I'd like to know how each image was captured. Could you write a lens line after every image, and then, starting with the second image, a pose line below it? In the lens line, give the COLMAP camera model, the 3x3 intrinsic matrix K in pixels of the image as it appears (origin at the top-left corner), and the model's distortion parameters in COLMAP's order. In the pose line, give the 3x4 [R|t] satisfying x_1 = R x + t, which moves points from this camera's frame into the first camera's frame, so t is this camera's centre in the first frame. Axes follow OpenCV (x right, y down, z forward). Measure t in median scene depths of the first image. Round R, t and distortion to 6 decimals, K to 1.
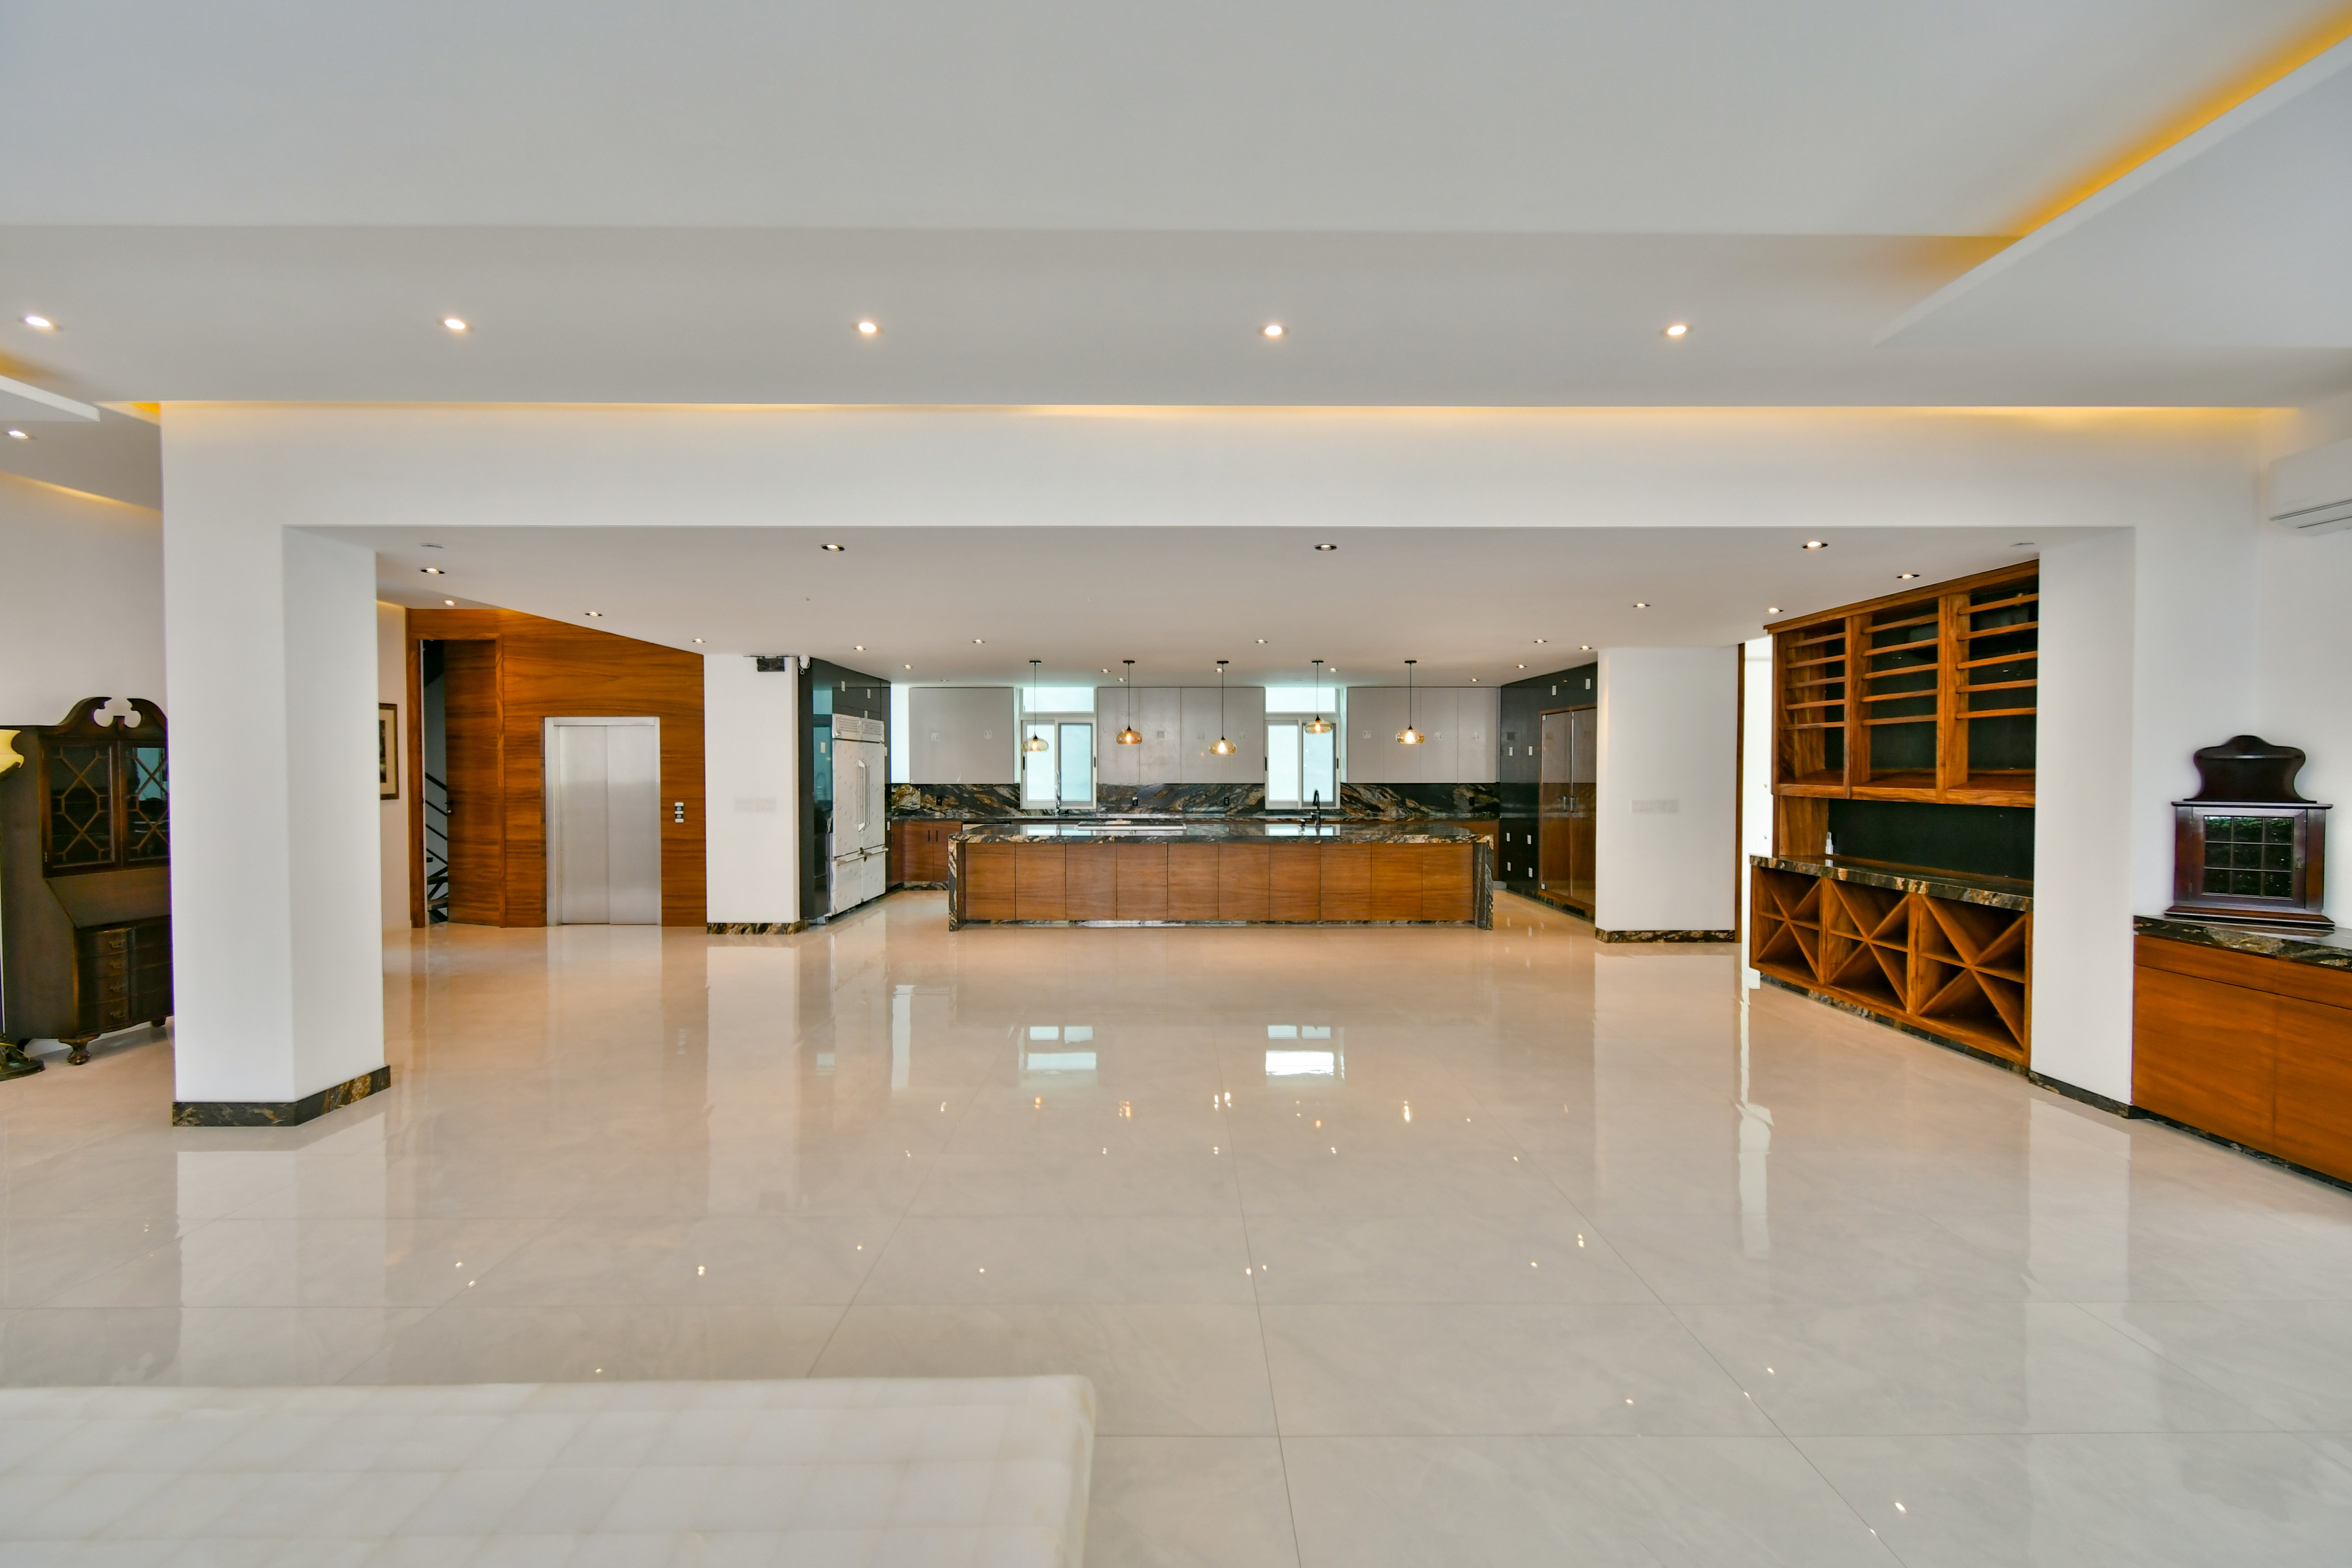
lens RADIAL K [[1039.6, 0, 1182.6], [0, 1039.6, 785.7], [0, 0, 1]] dist [0.000374, -0.000545]
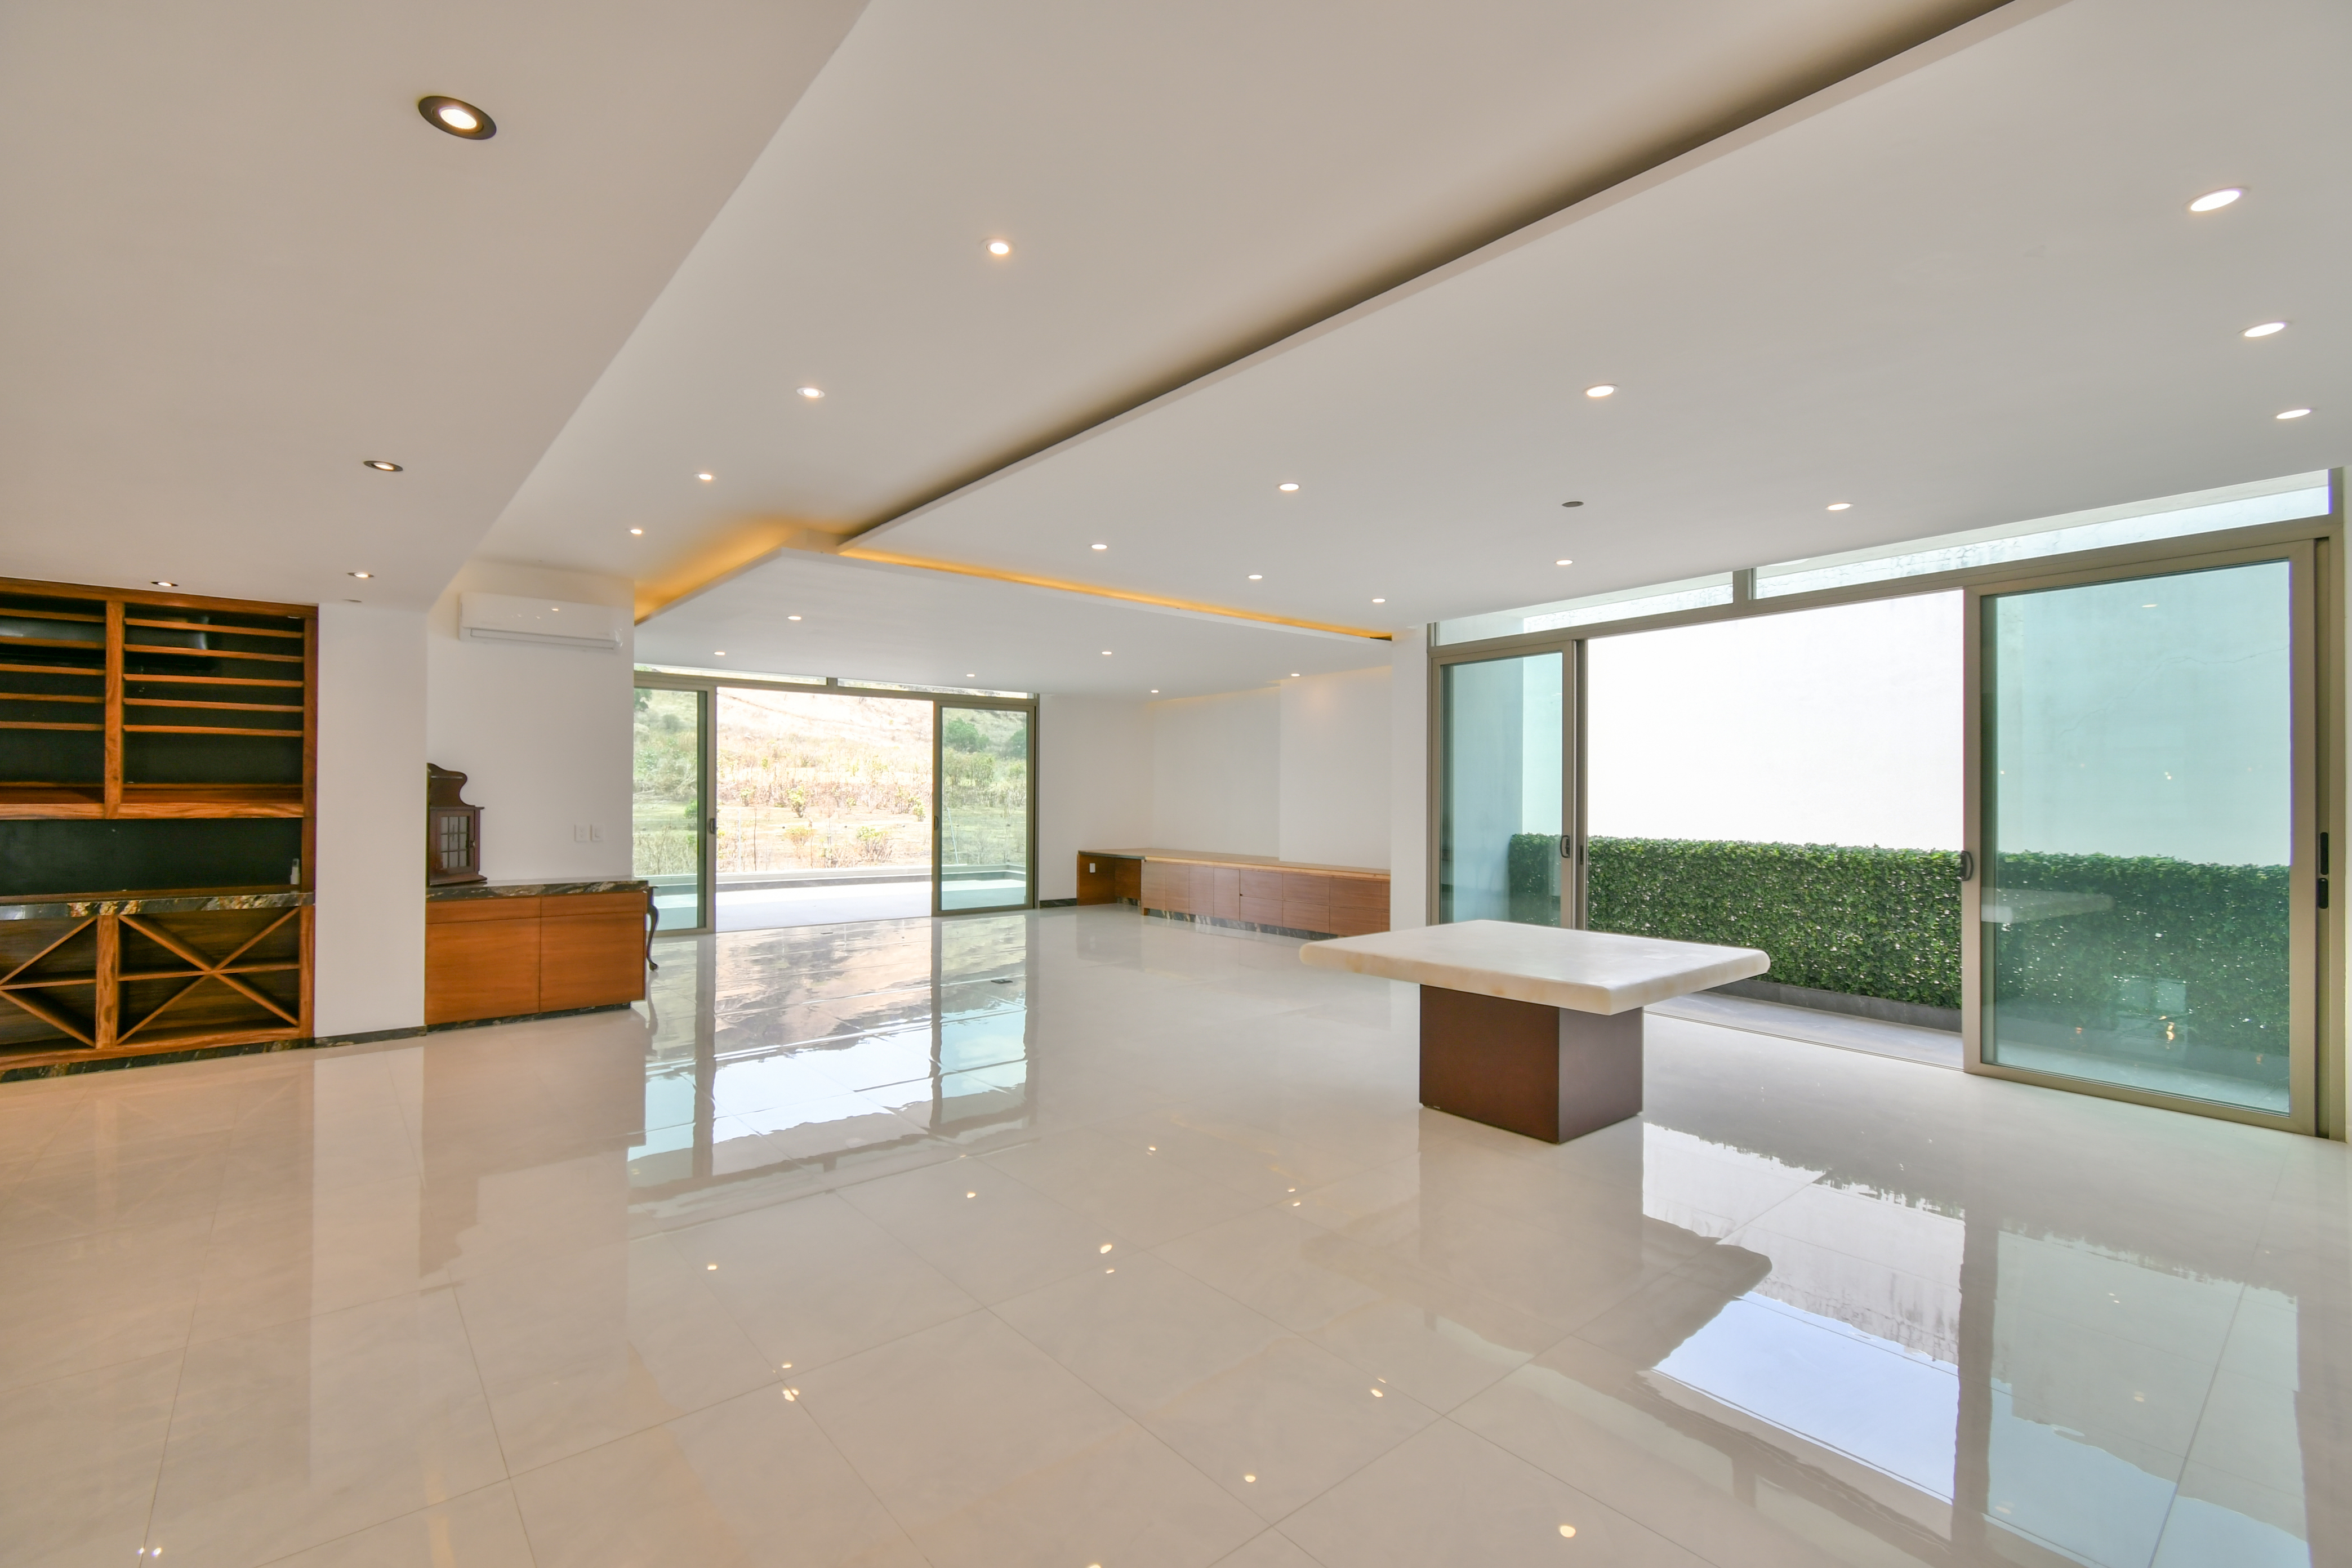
lens RADIAL K [[1039.6, 0, 1173.4], [0, 1039.6, 777.9], [0, 0, 1]] dist [0.000374, -0.000545]
pose [[-0.624371, 0.009535, 0.781070, -0.396421], [0.010534, 0.999937, -0.003786, -0.004414], [-0.781057, 0.005864, -0.624432, 0.532948]]
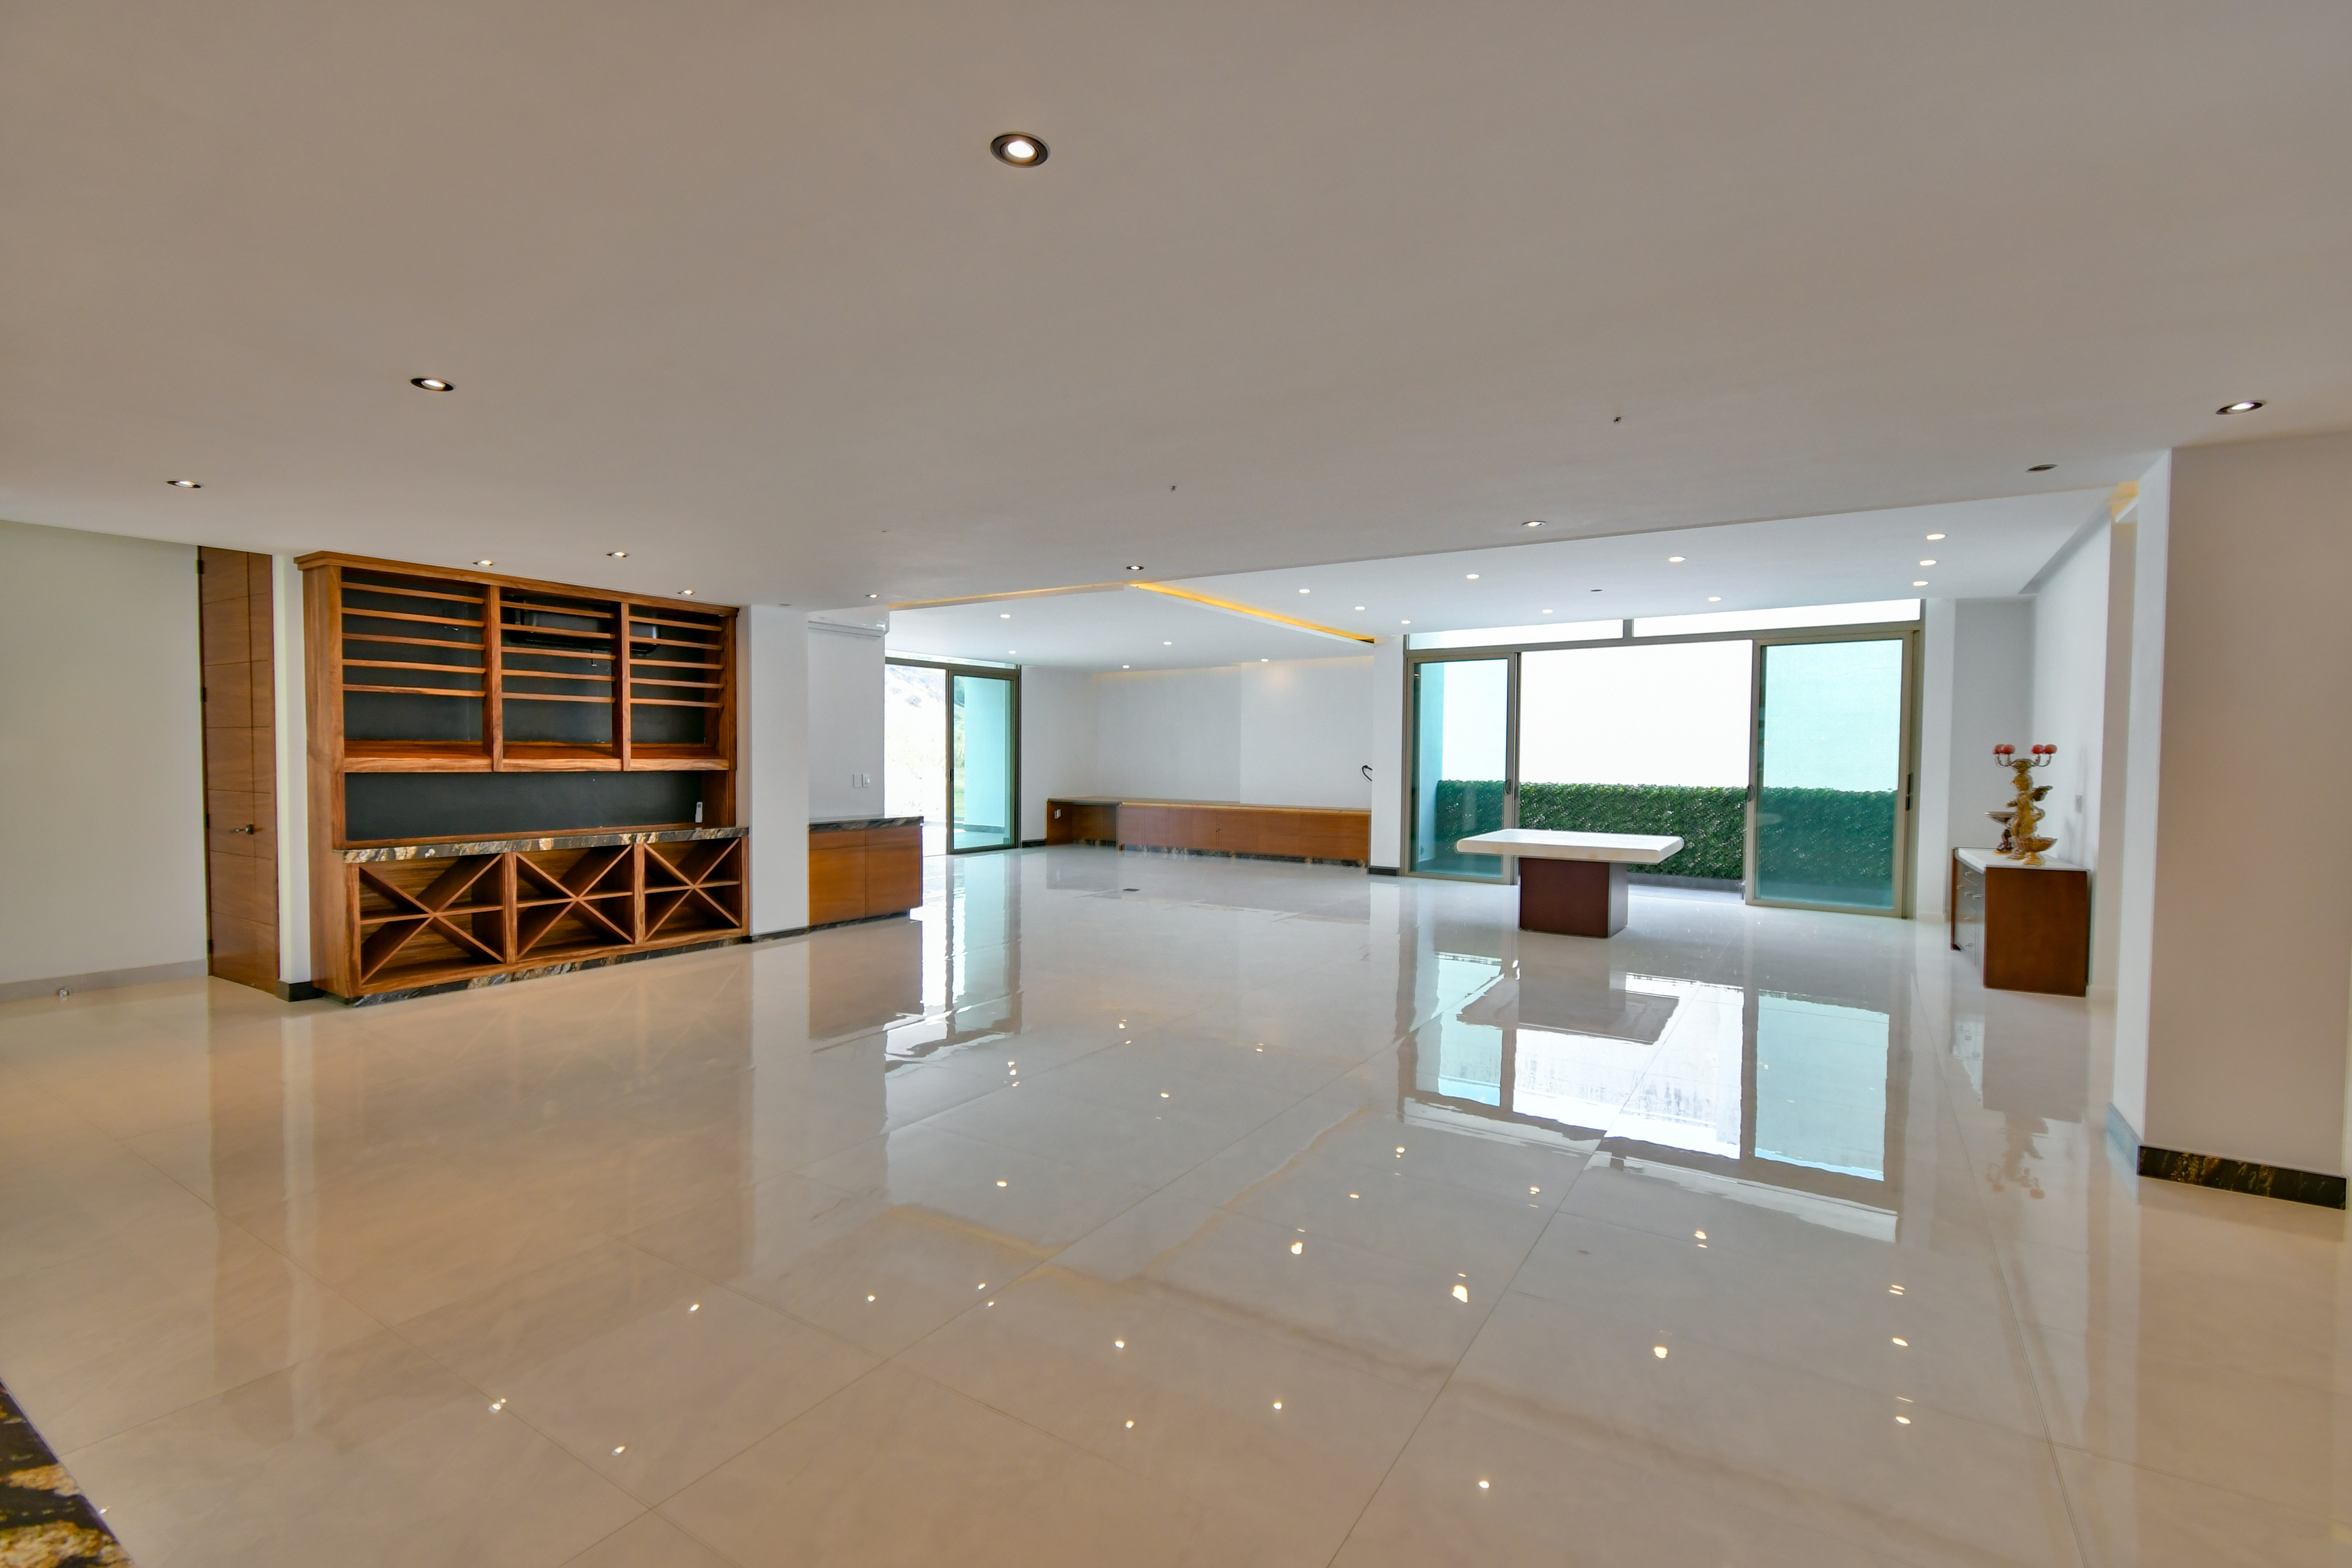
lens RADIAL K [[1039.5, 0, 1194.1], [0, 1039.5, 779.6], [0, 0, 1]] dist [0.000374, -0.000545]
pose [[-0.831223, -0.021585, 0.555521, -0.332382], [0.002913, 0.999063, 0.043177, -0.015247], [-0.555932, 0.037508, -0.830381, 1.052227]]
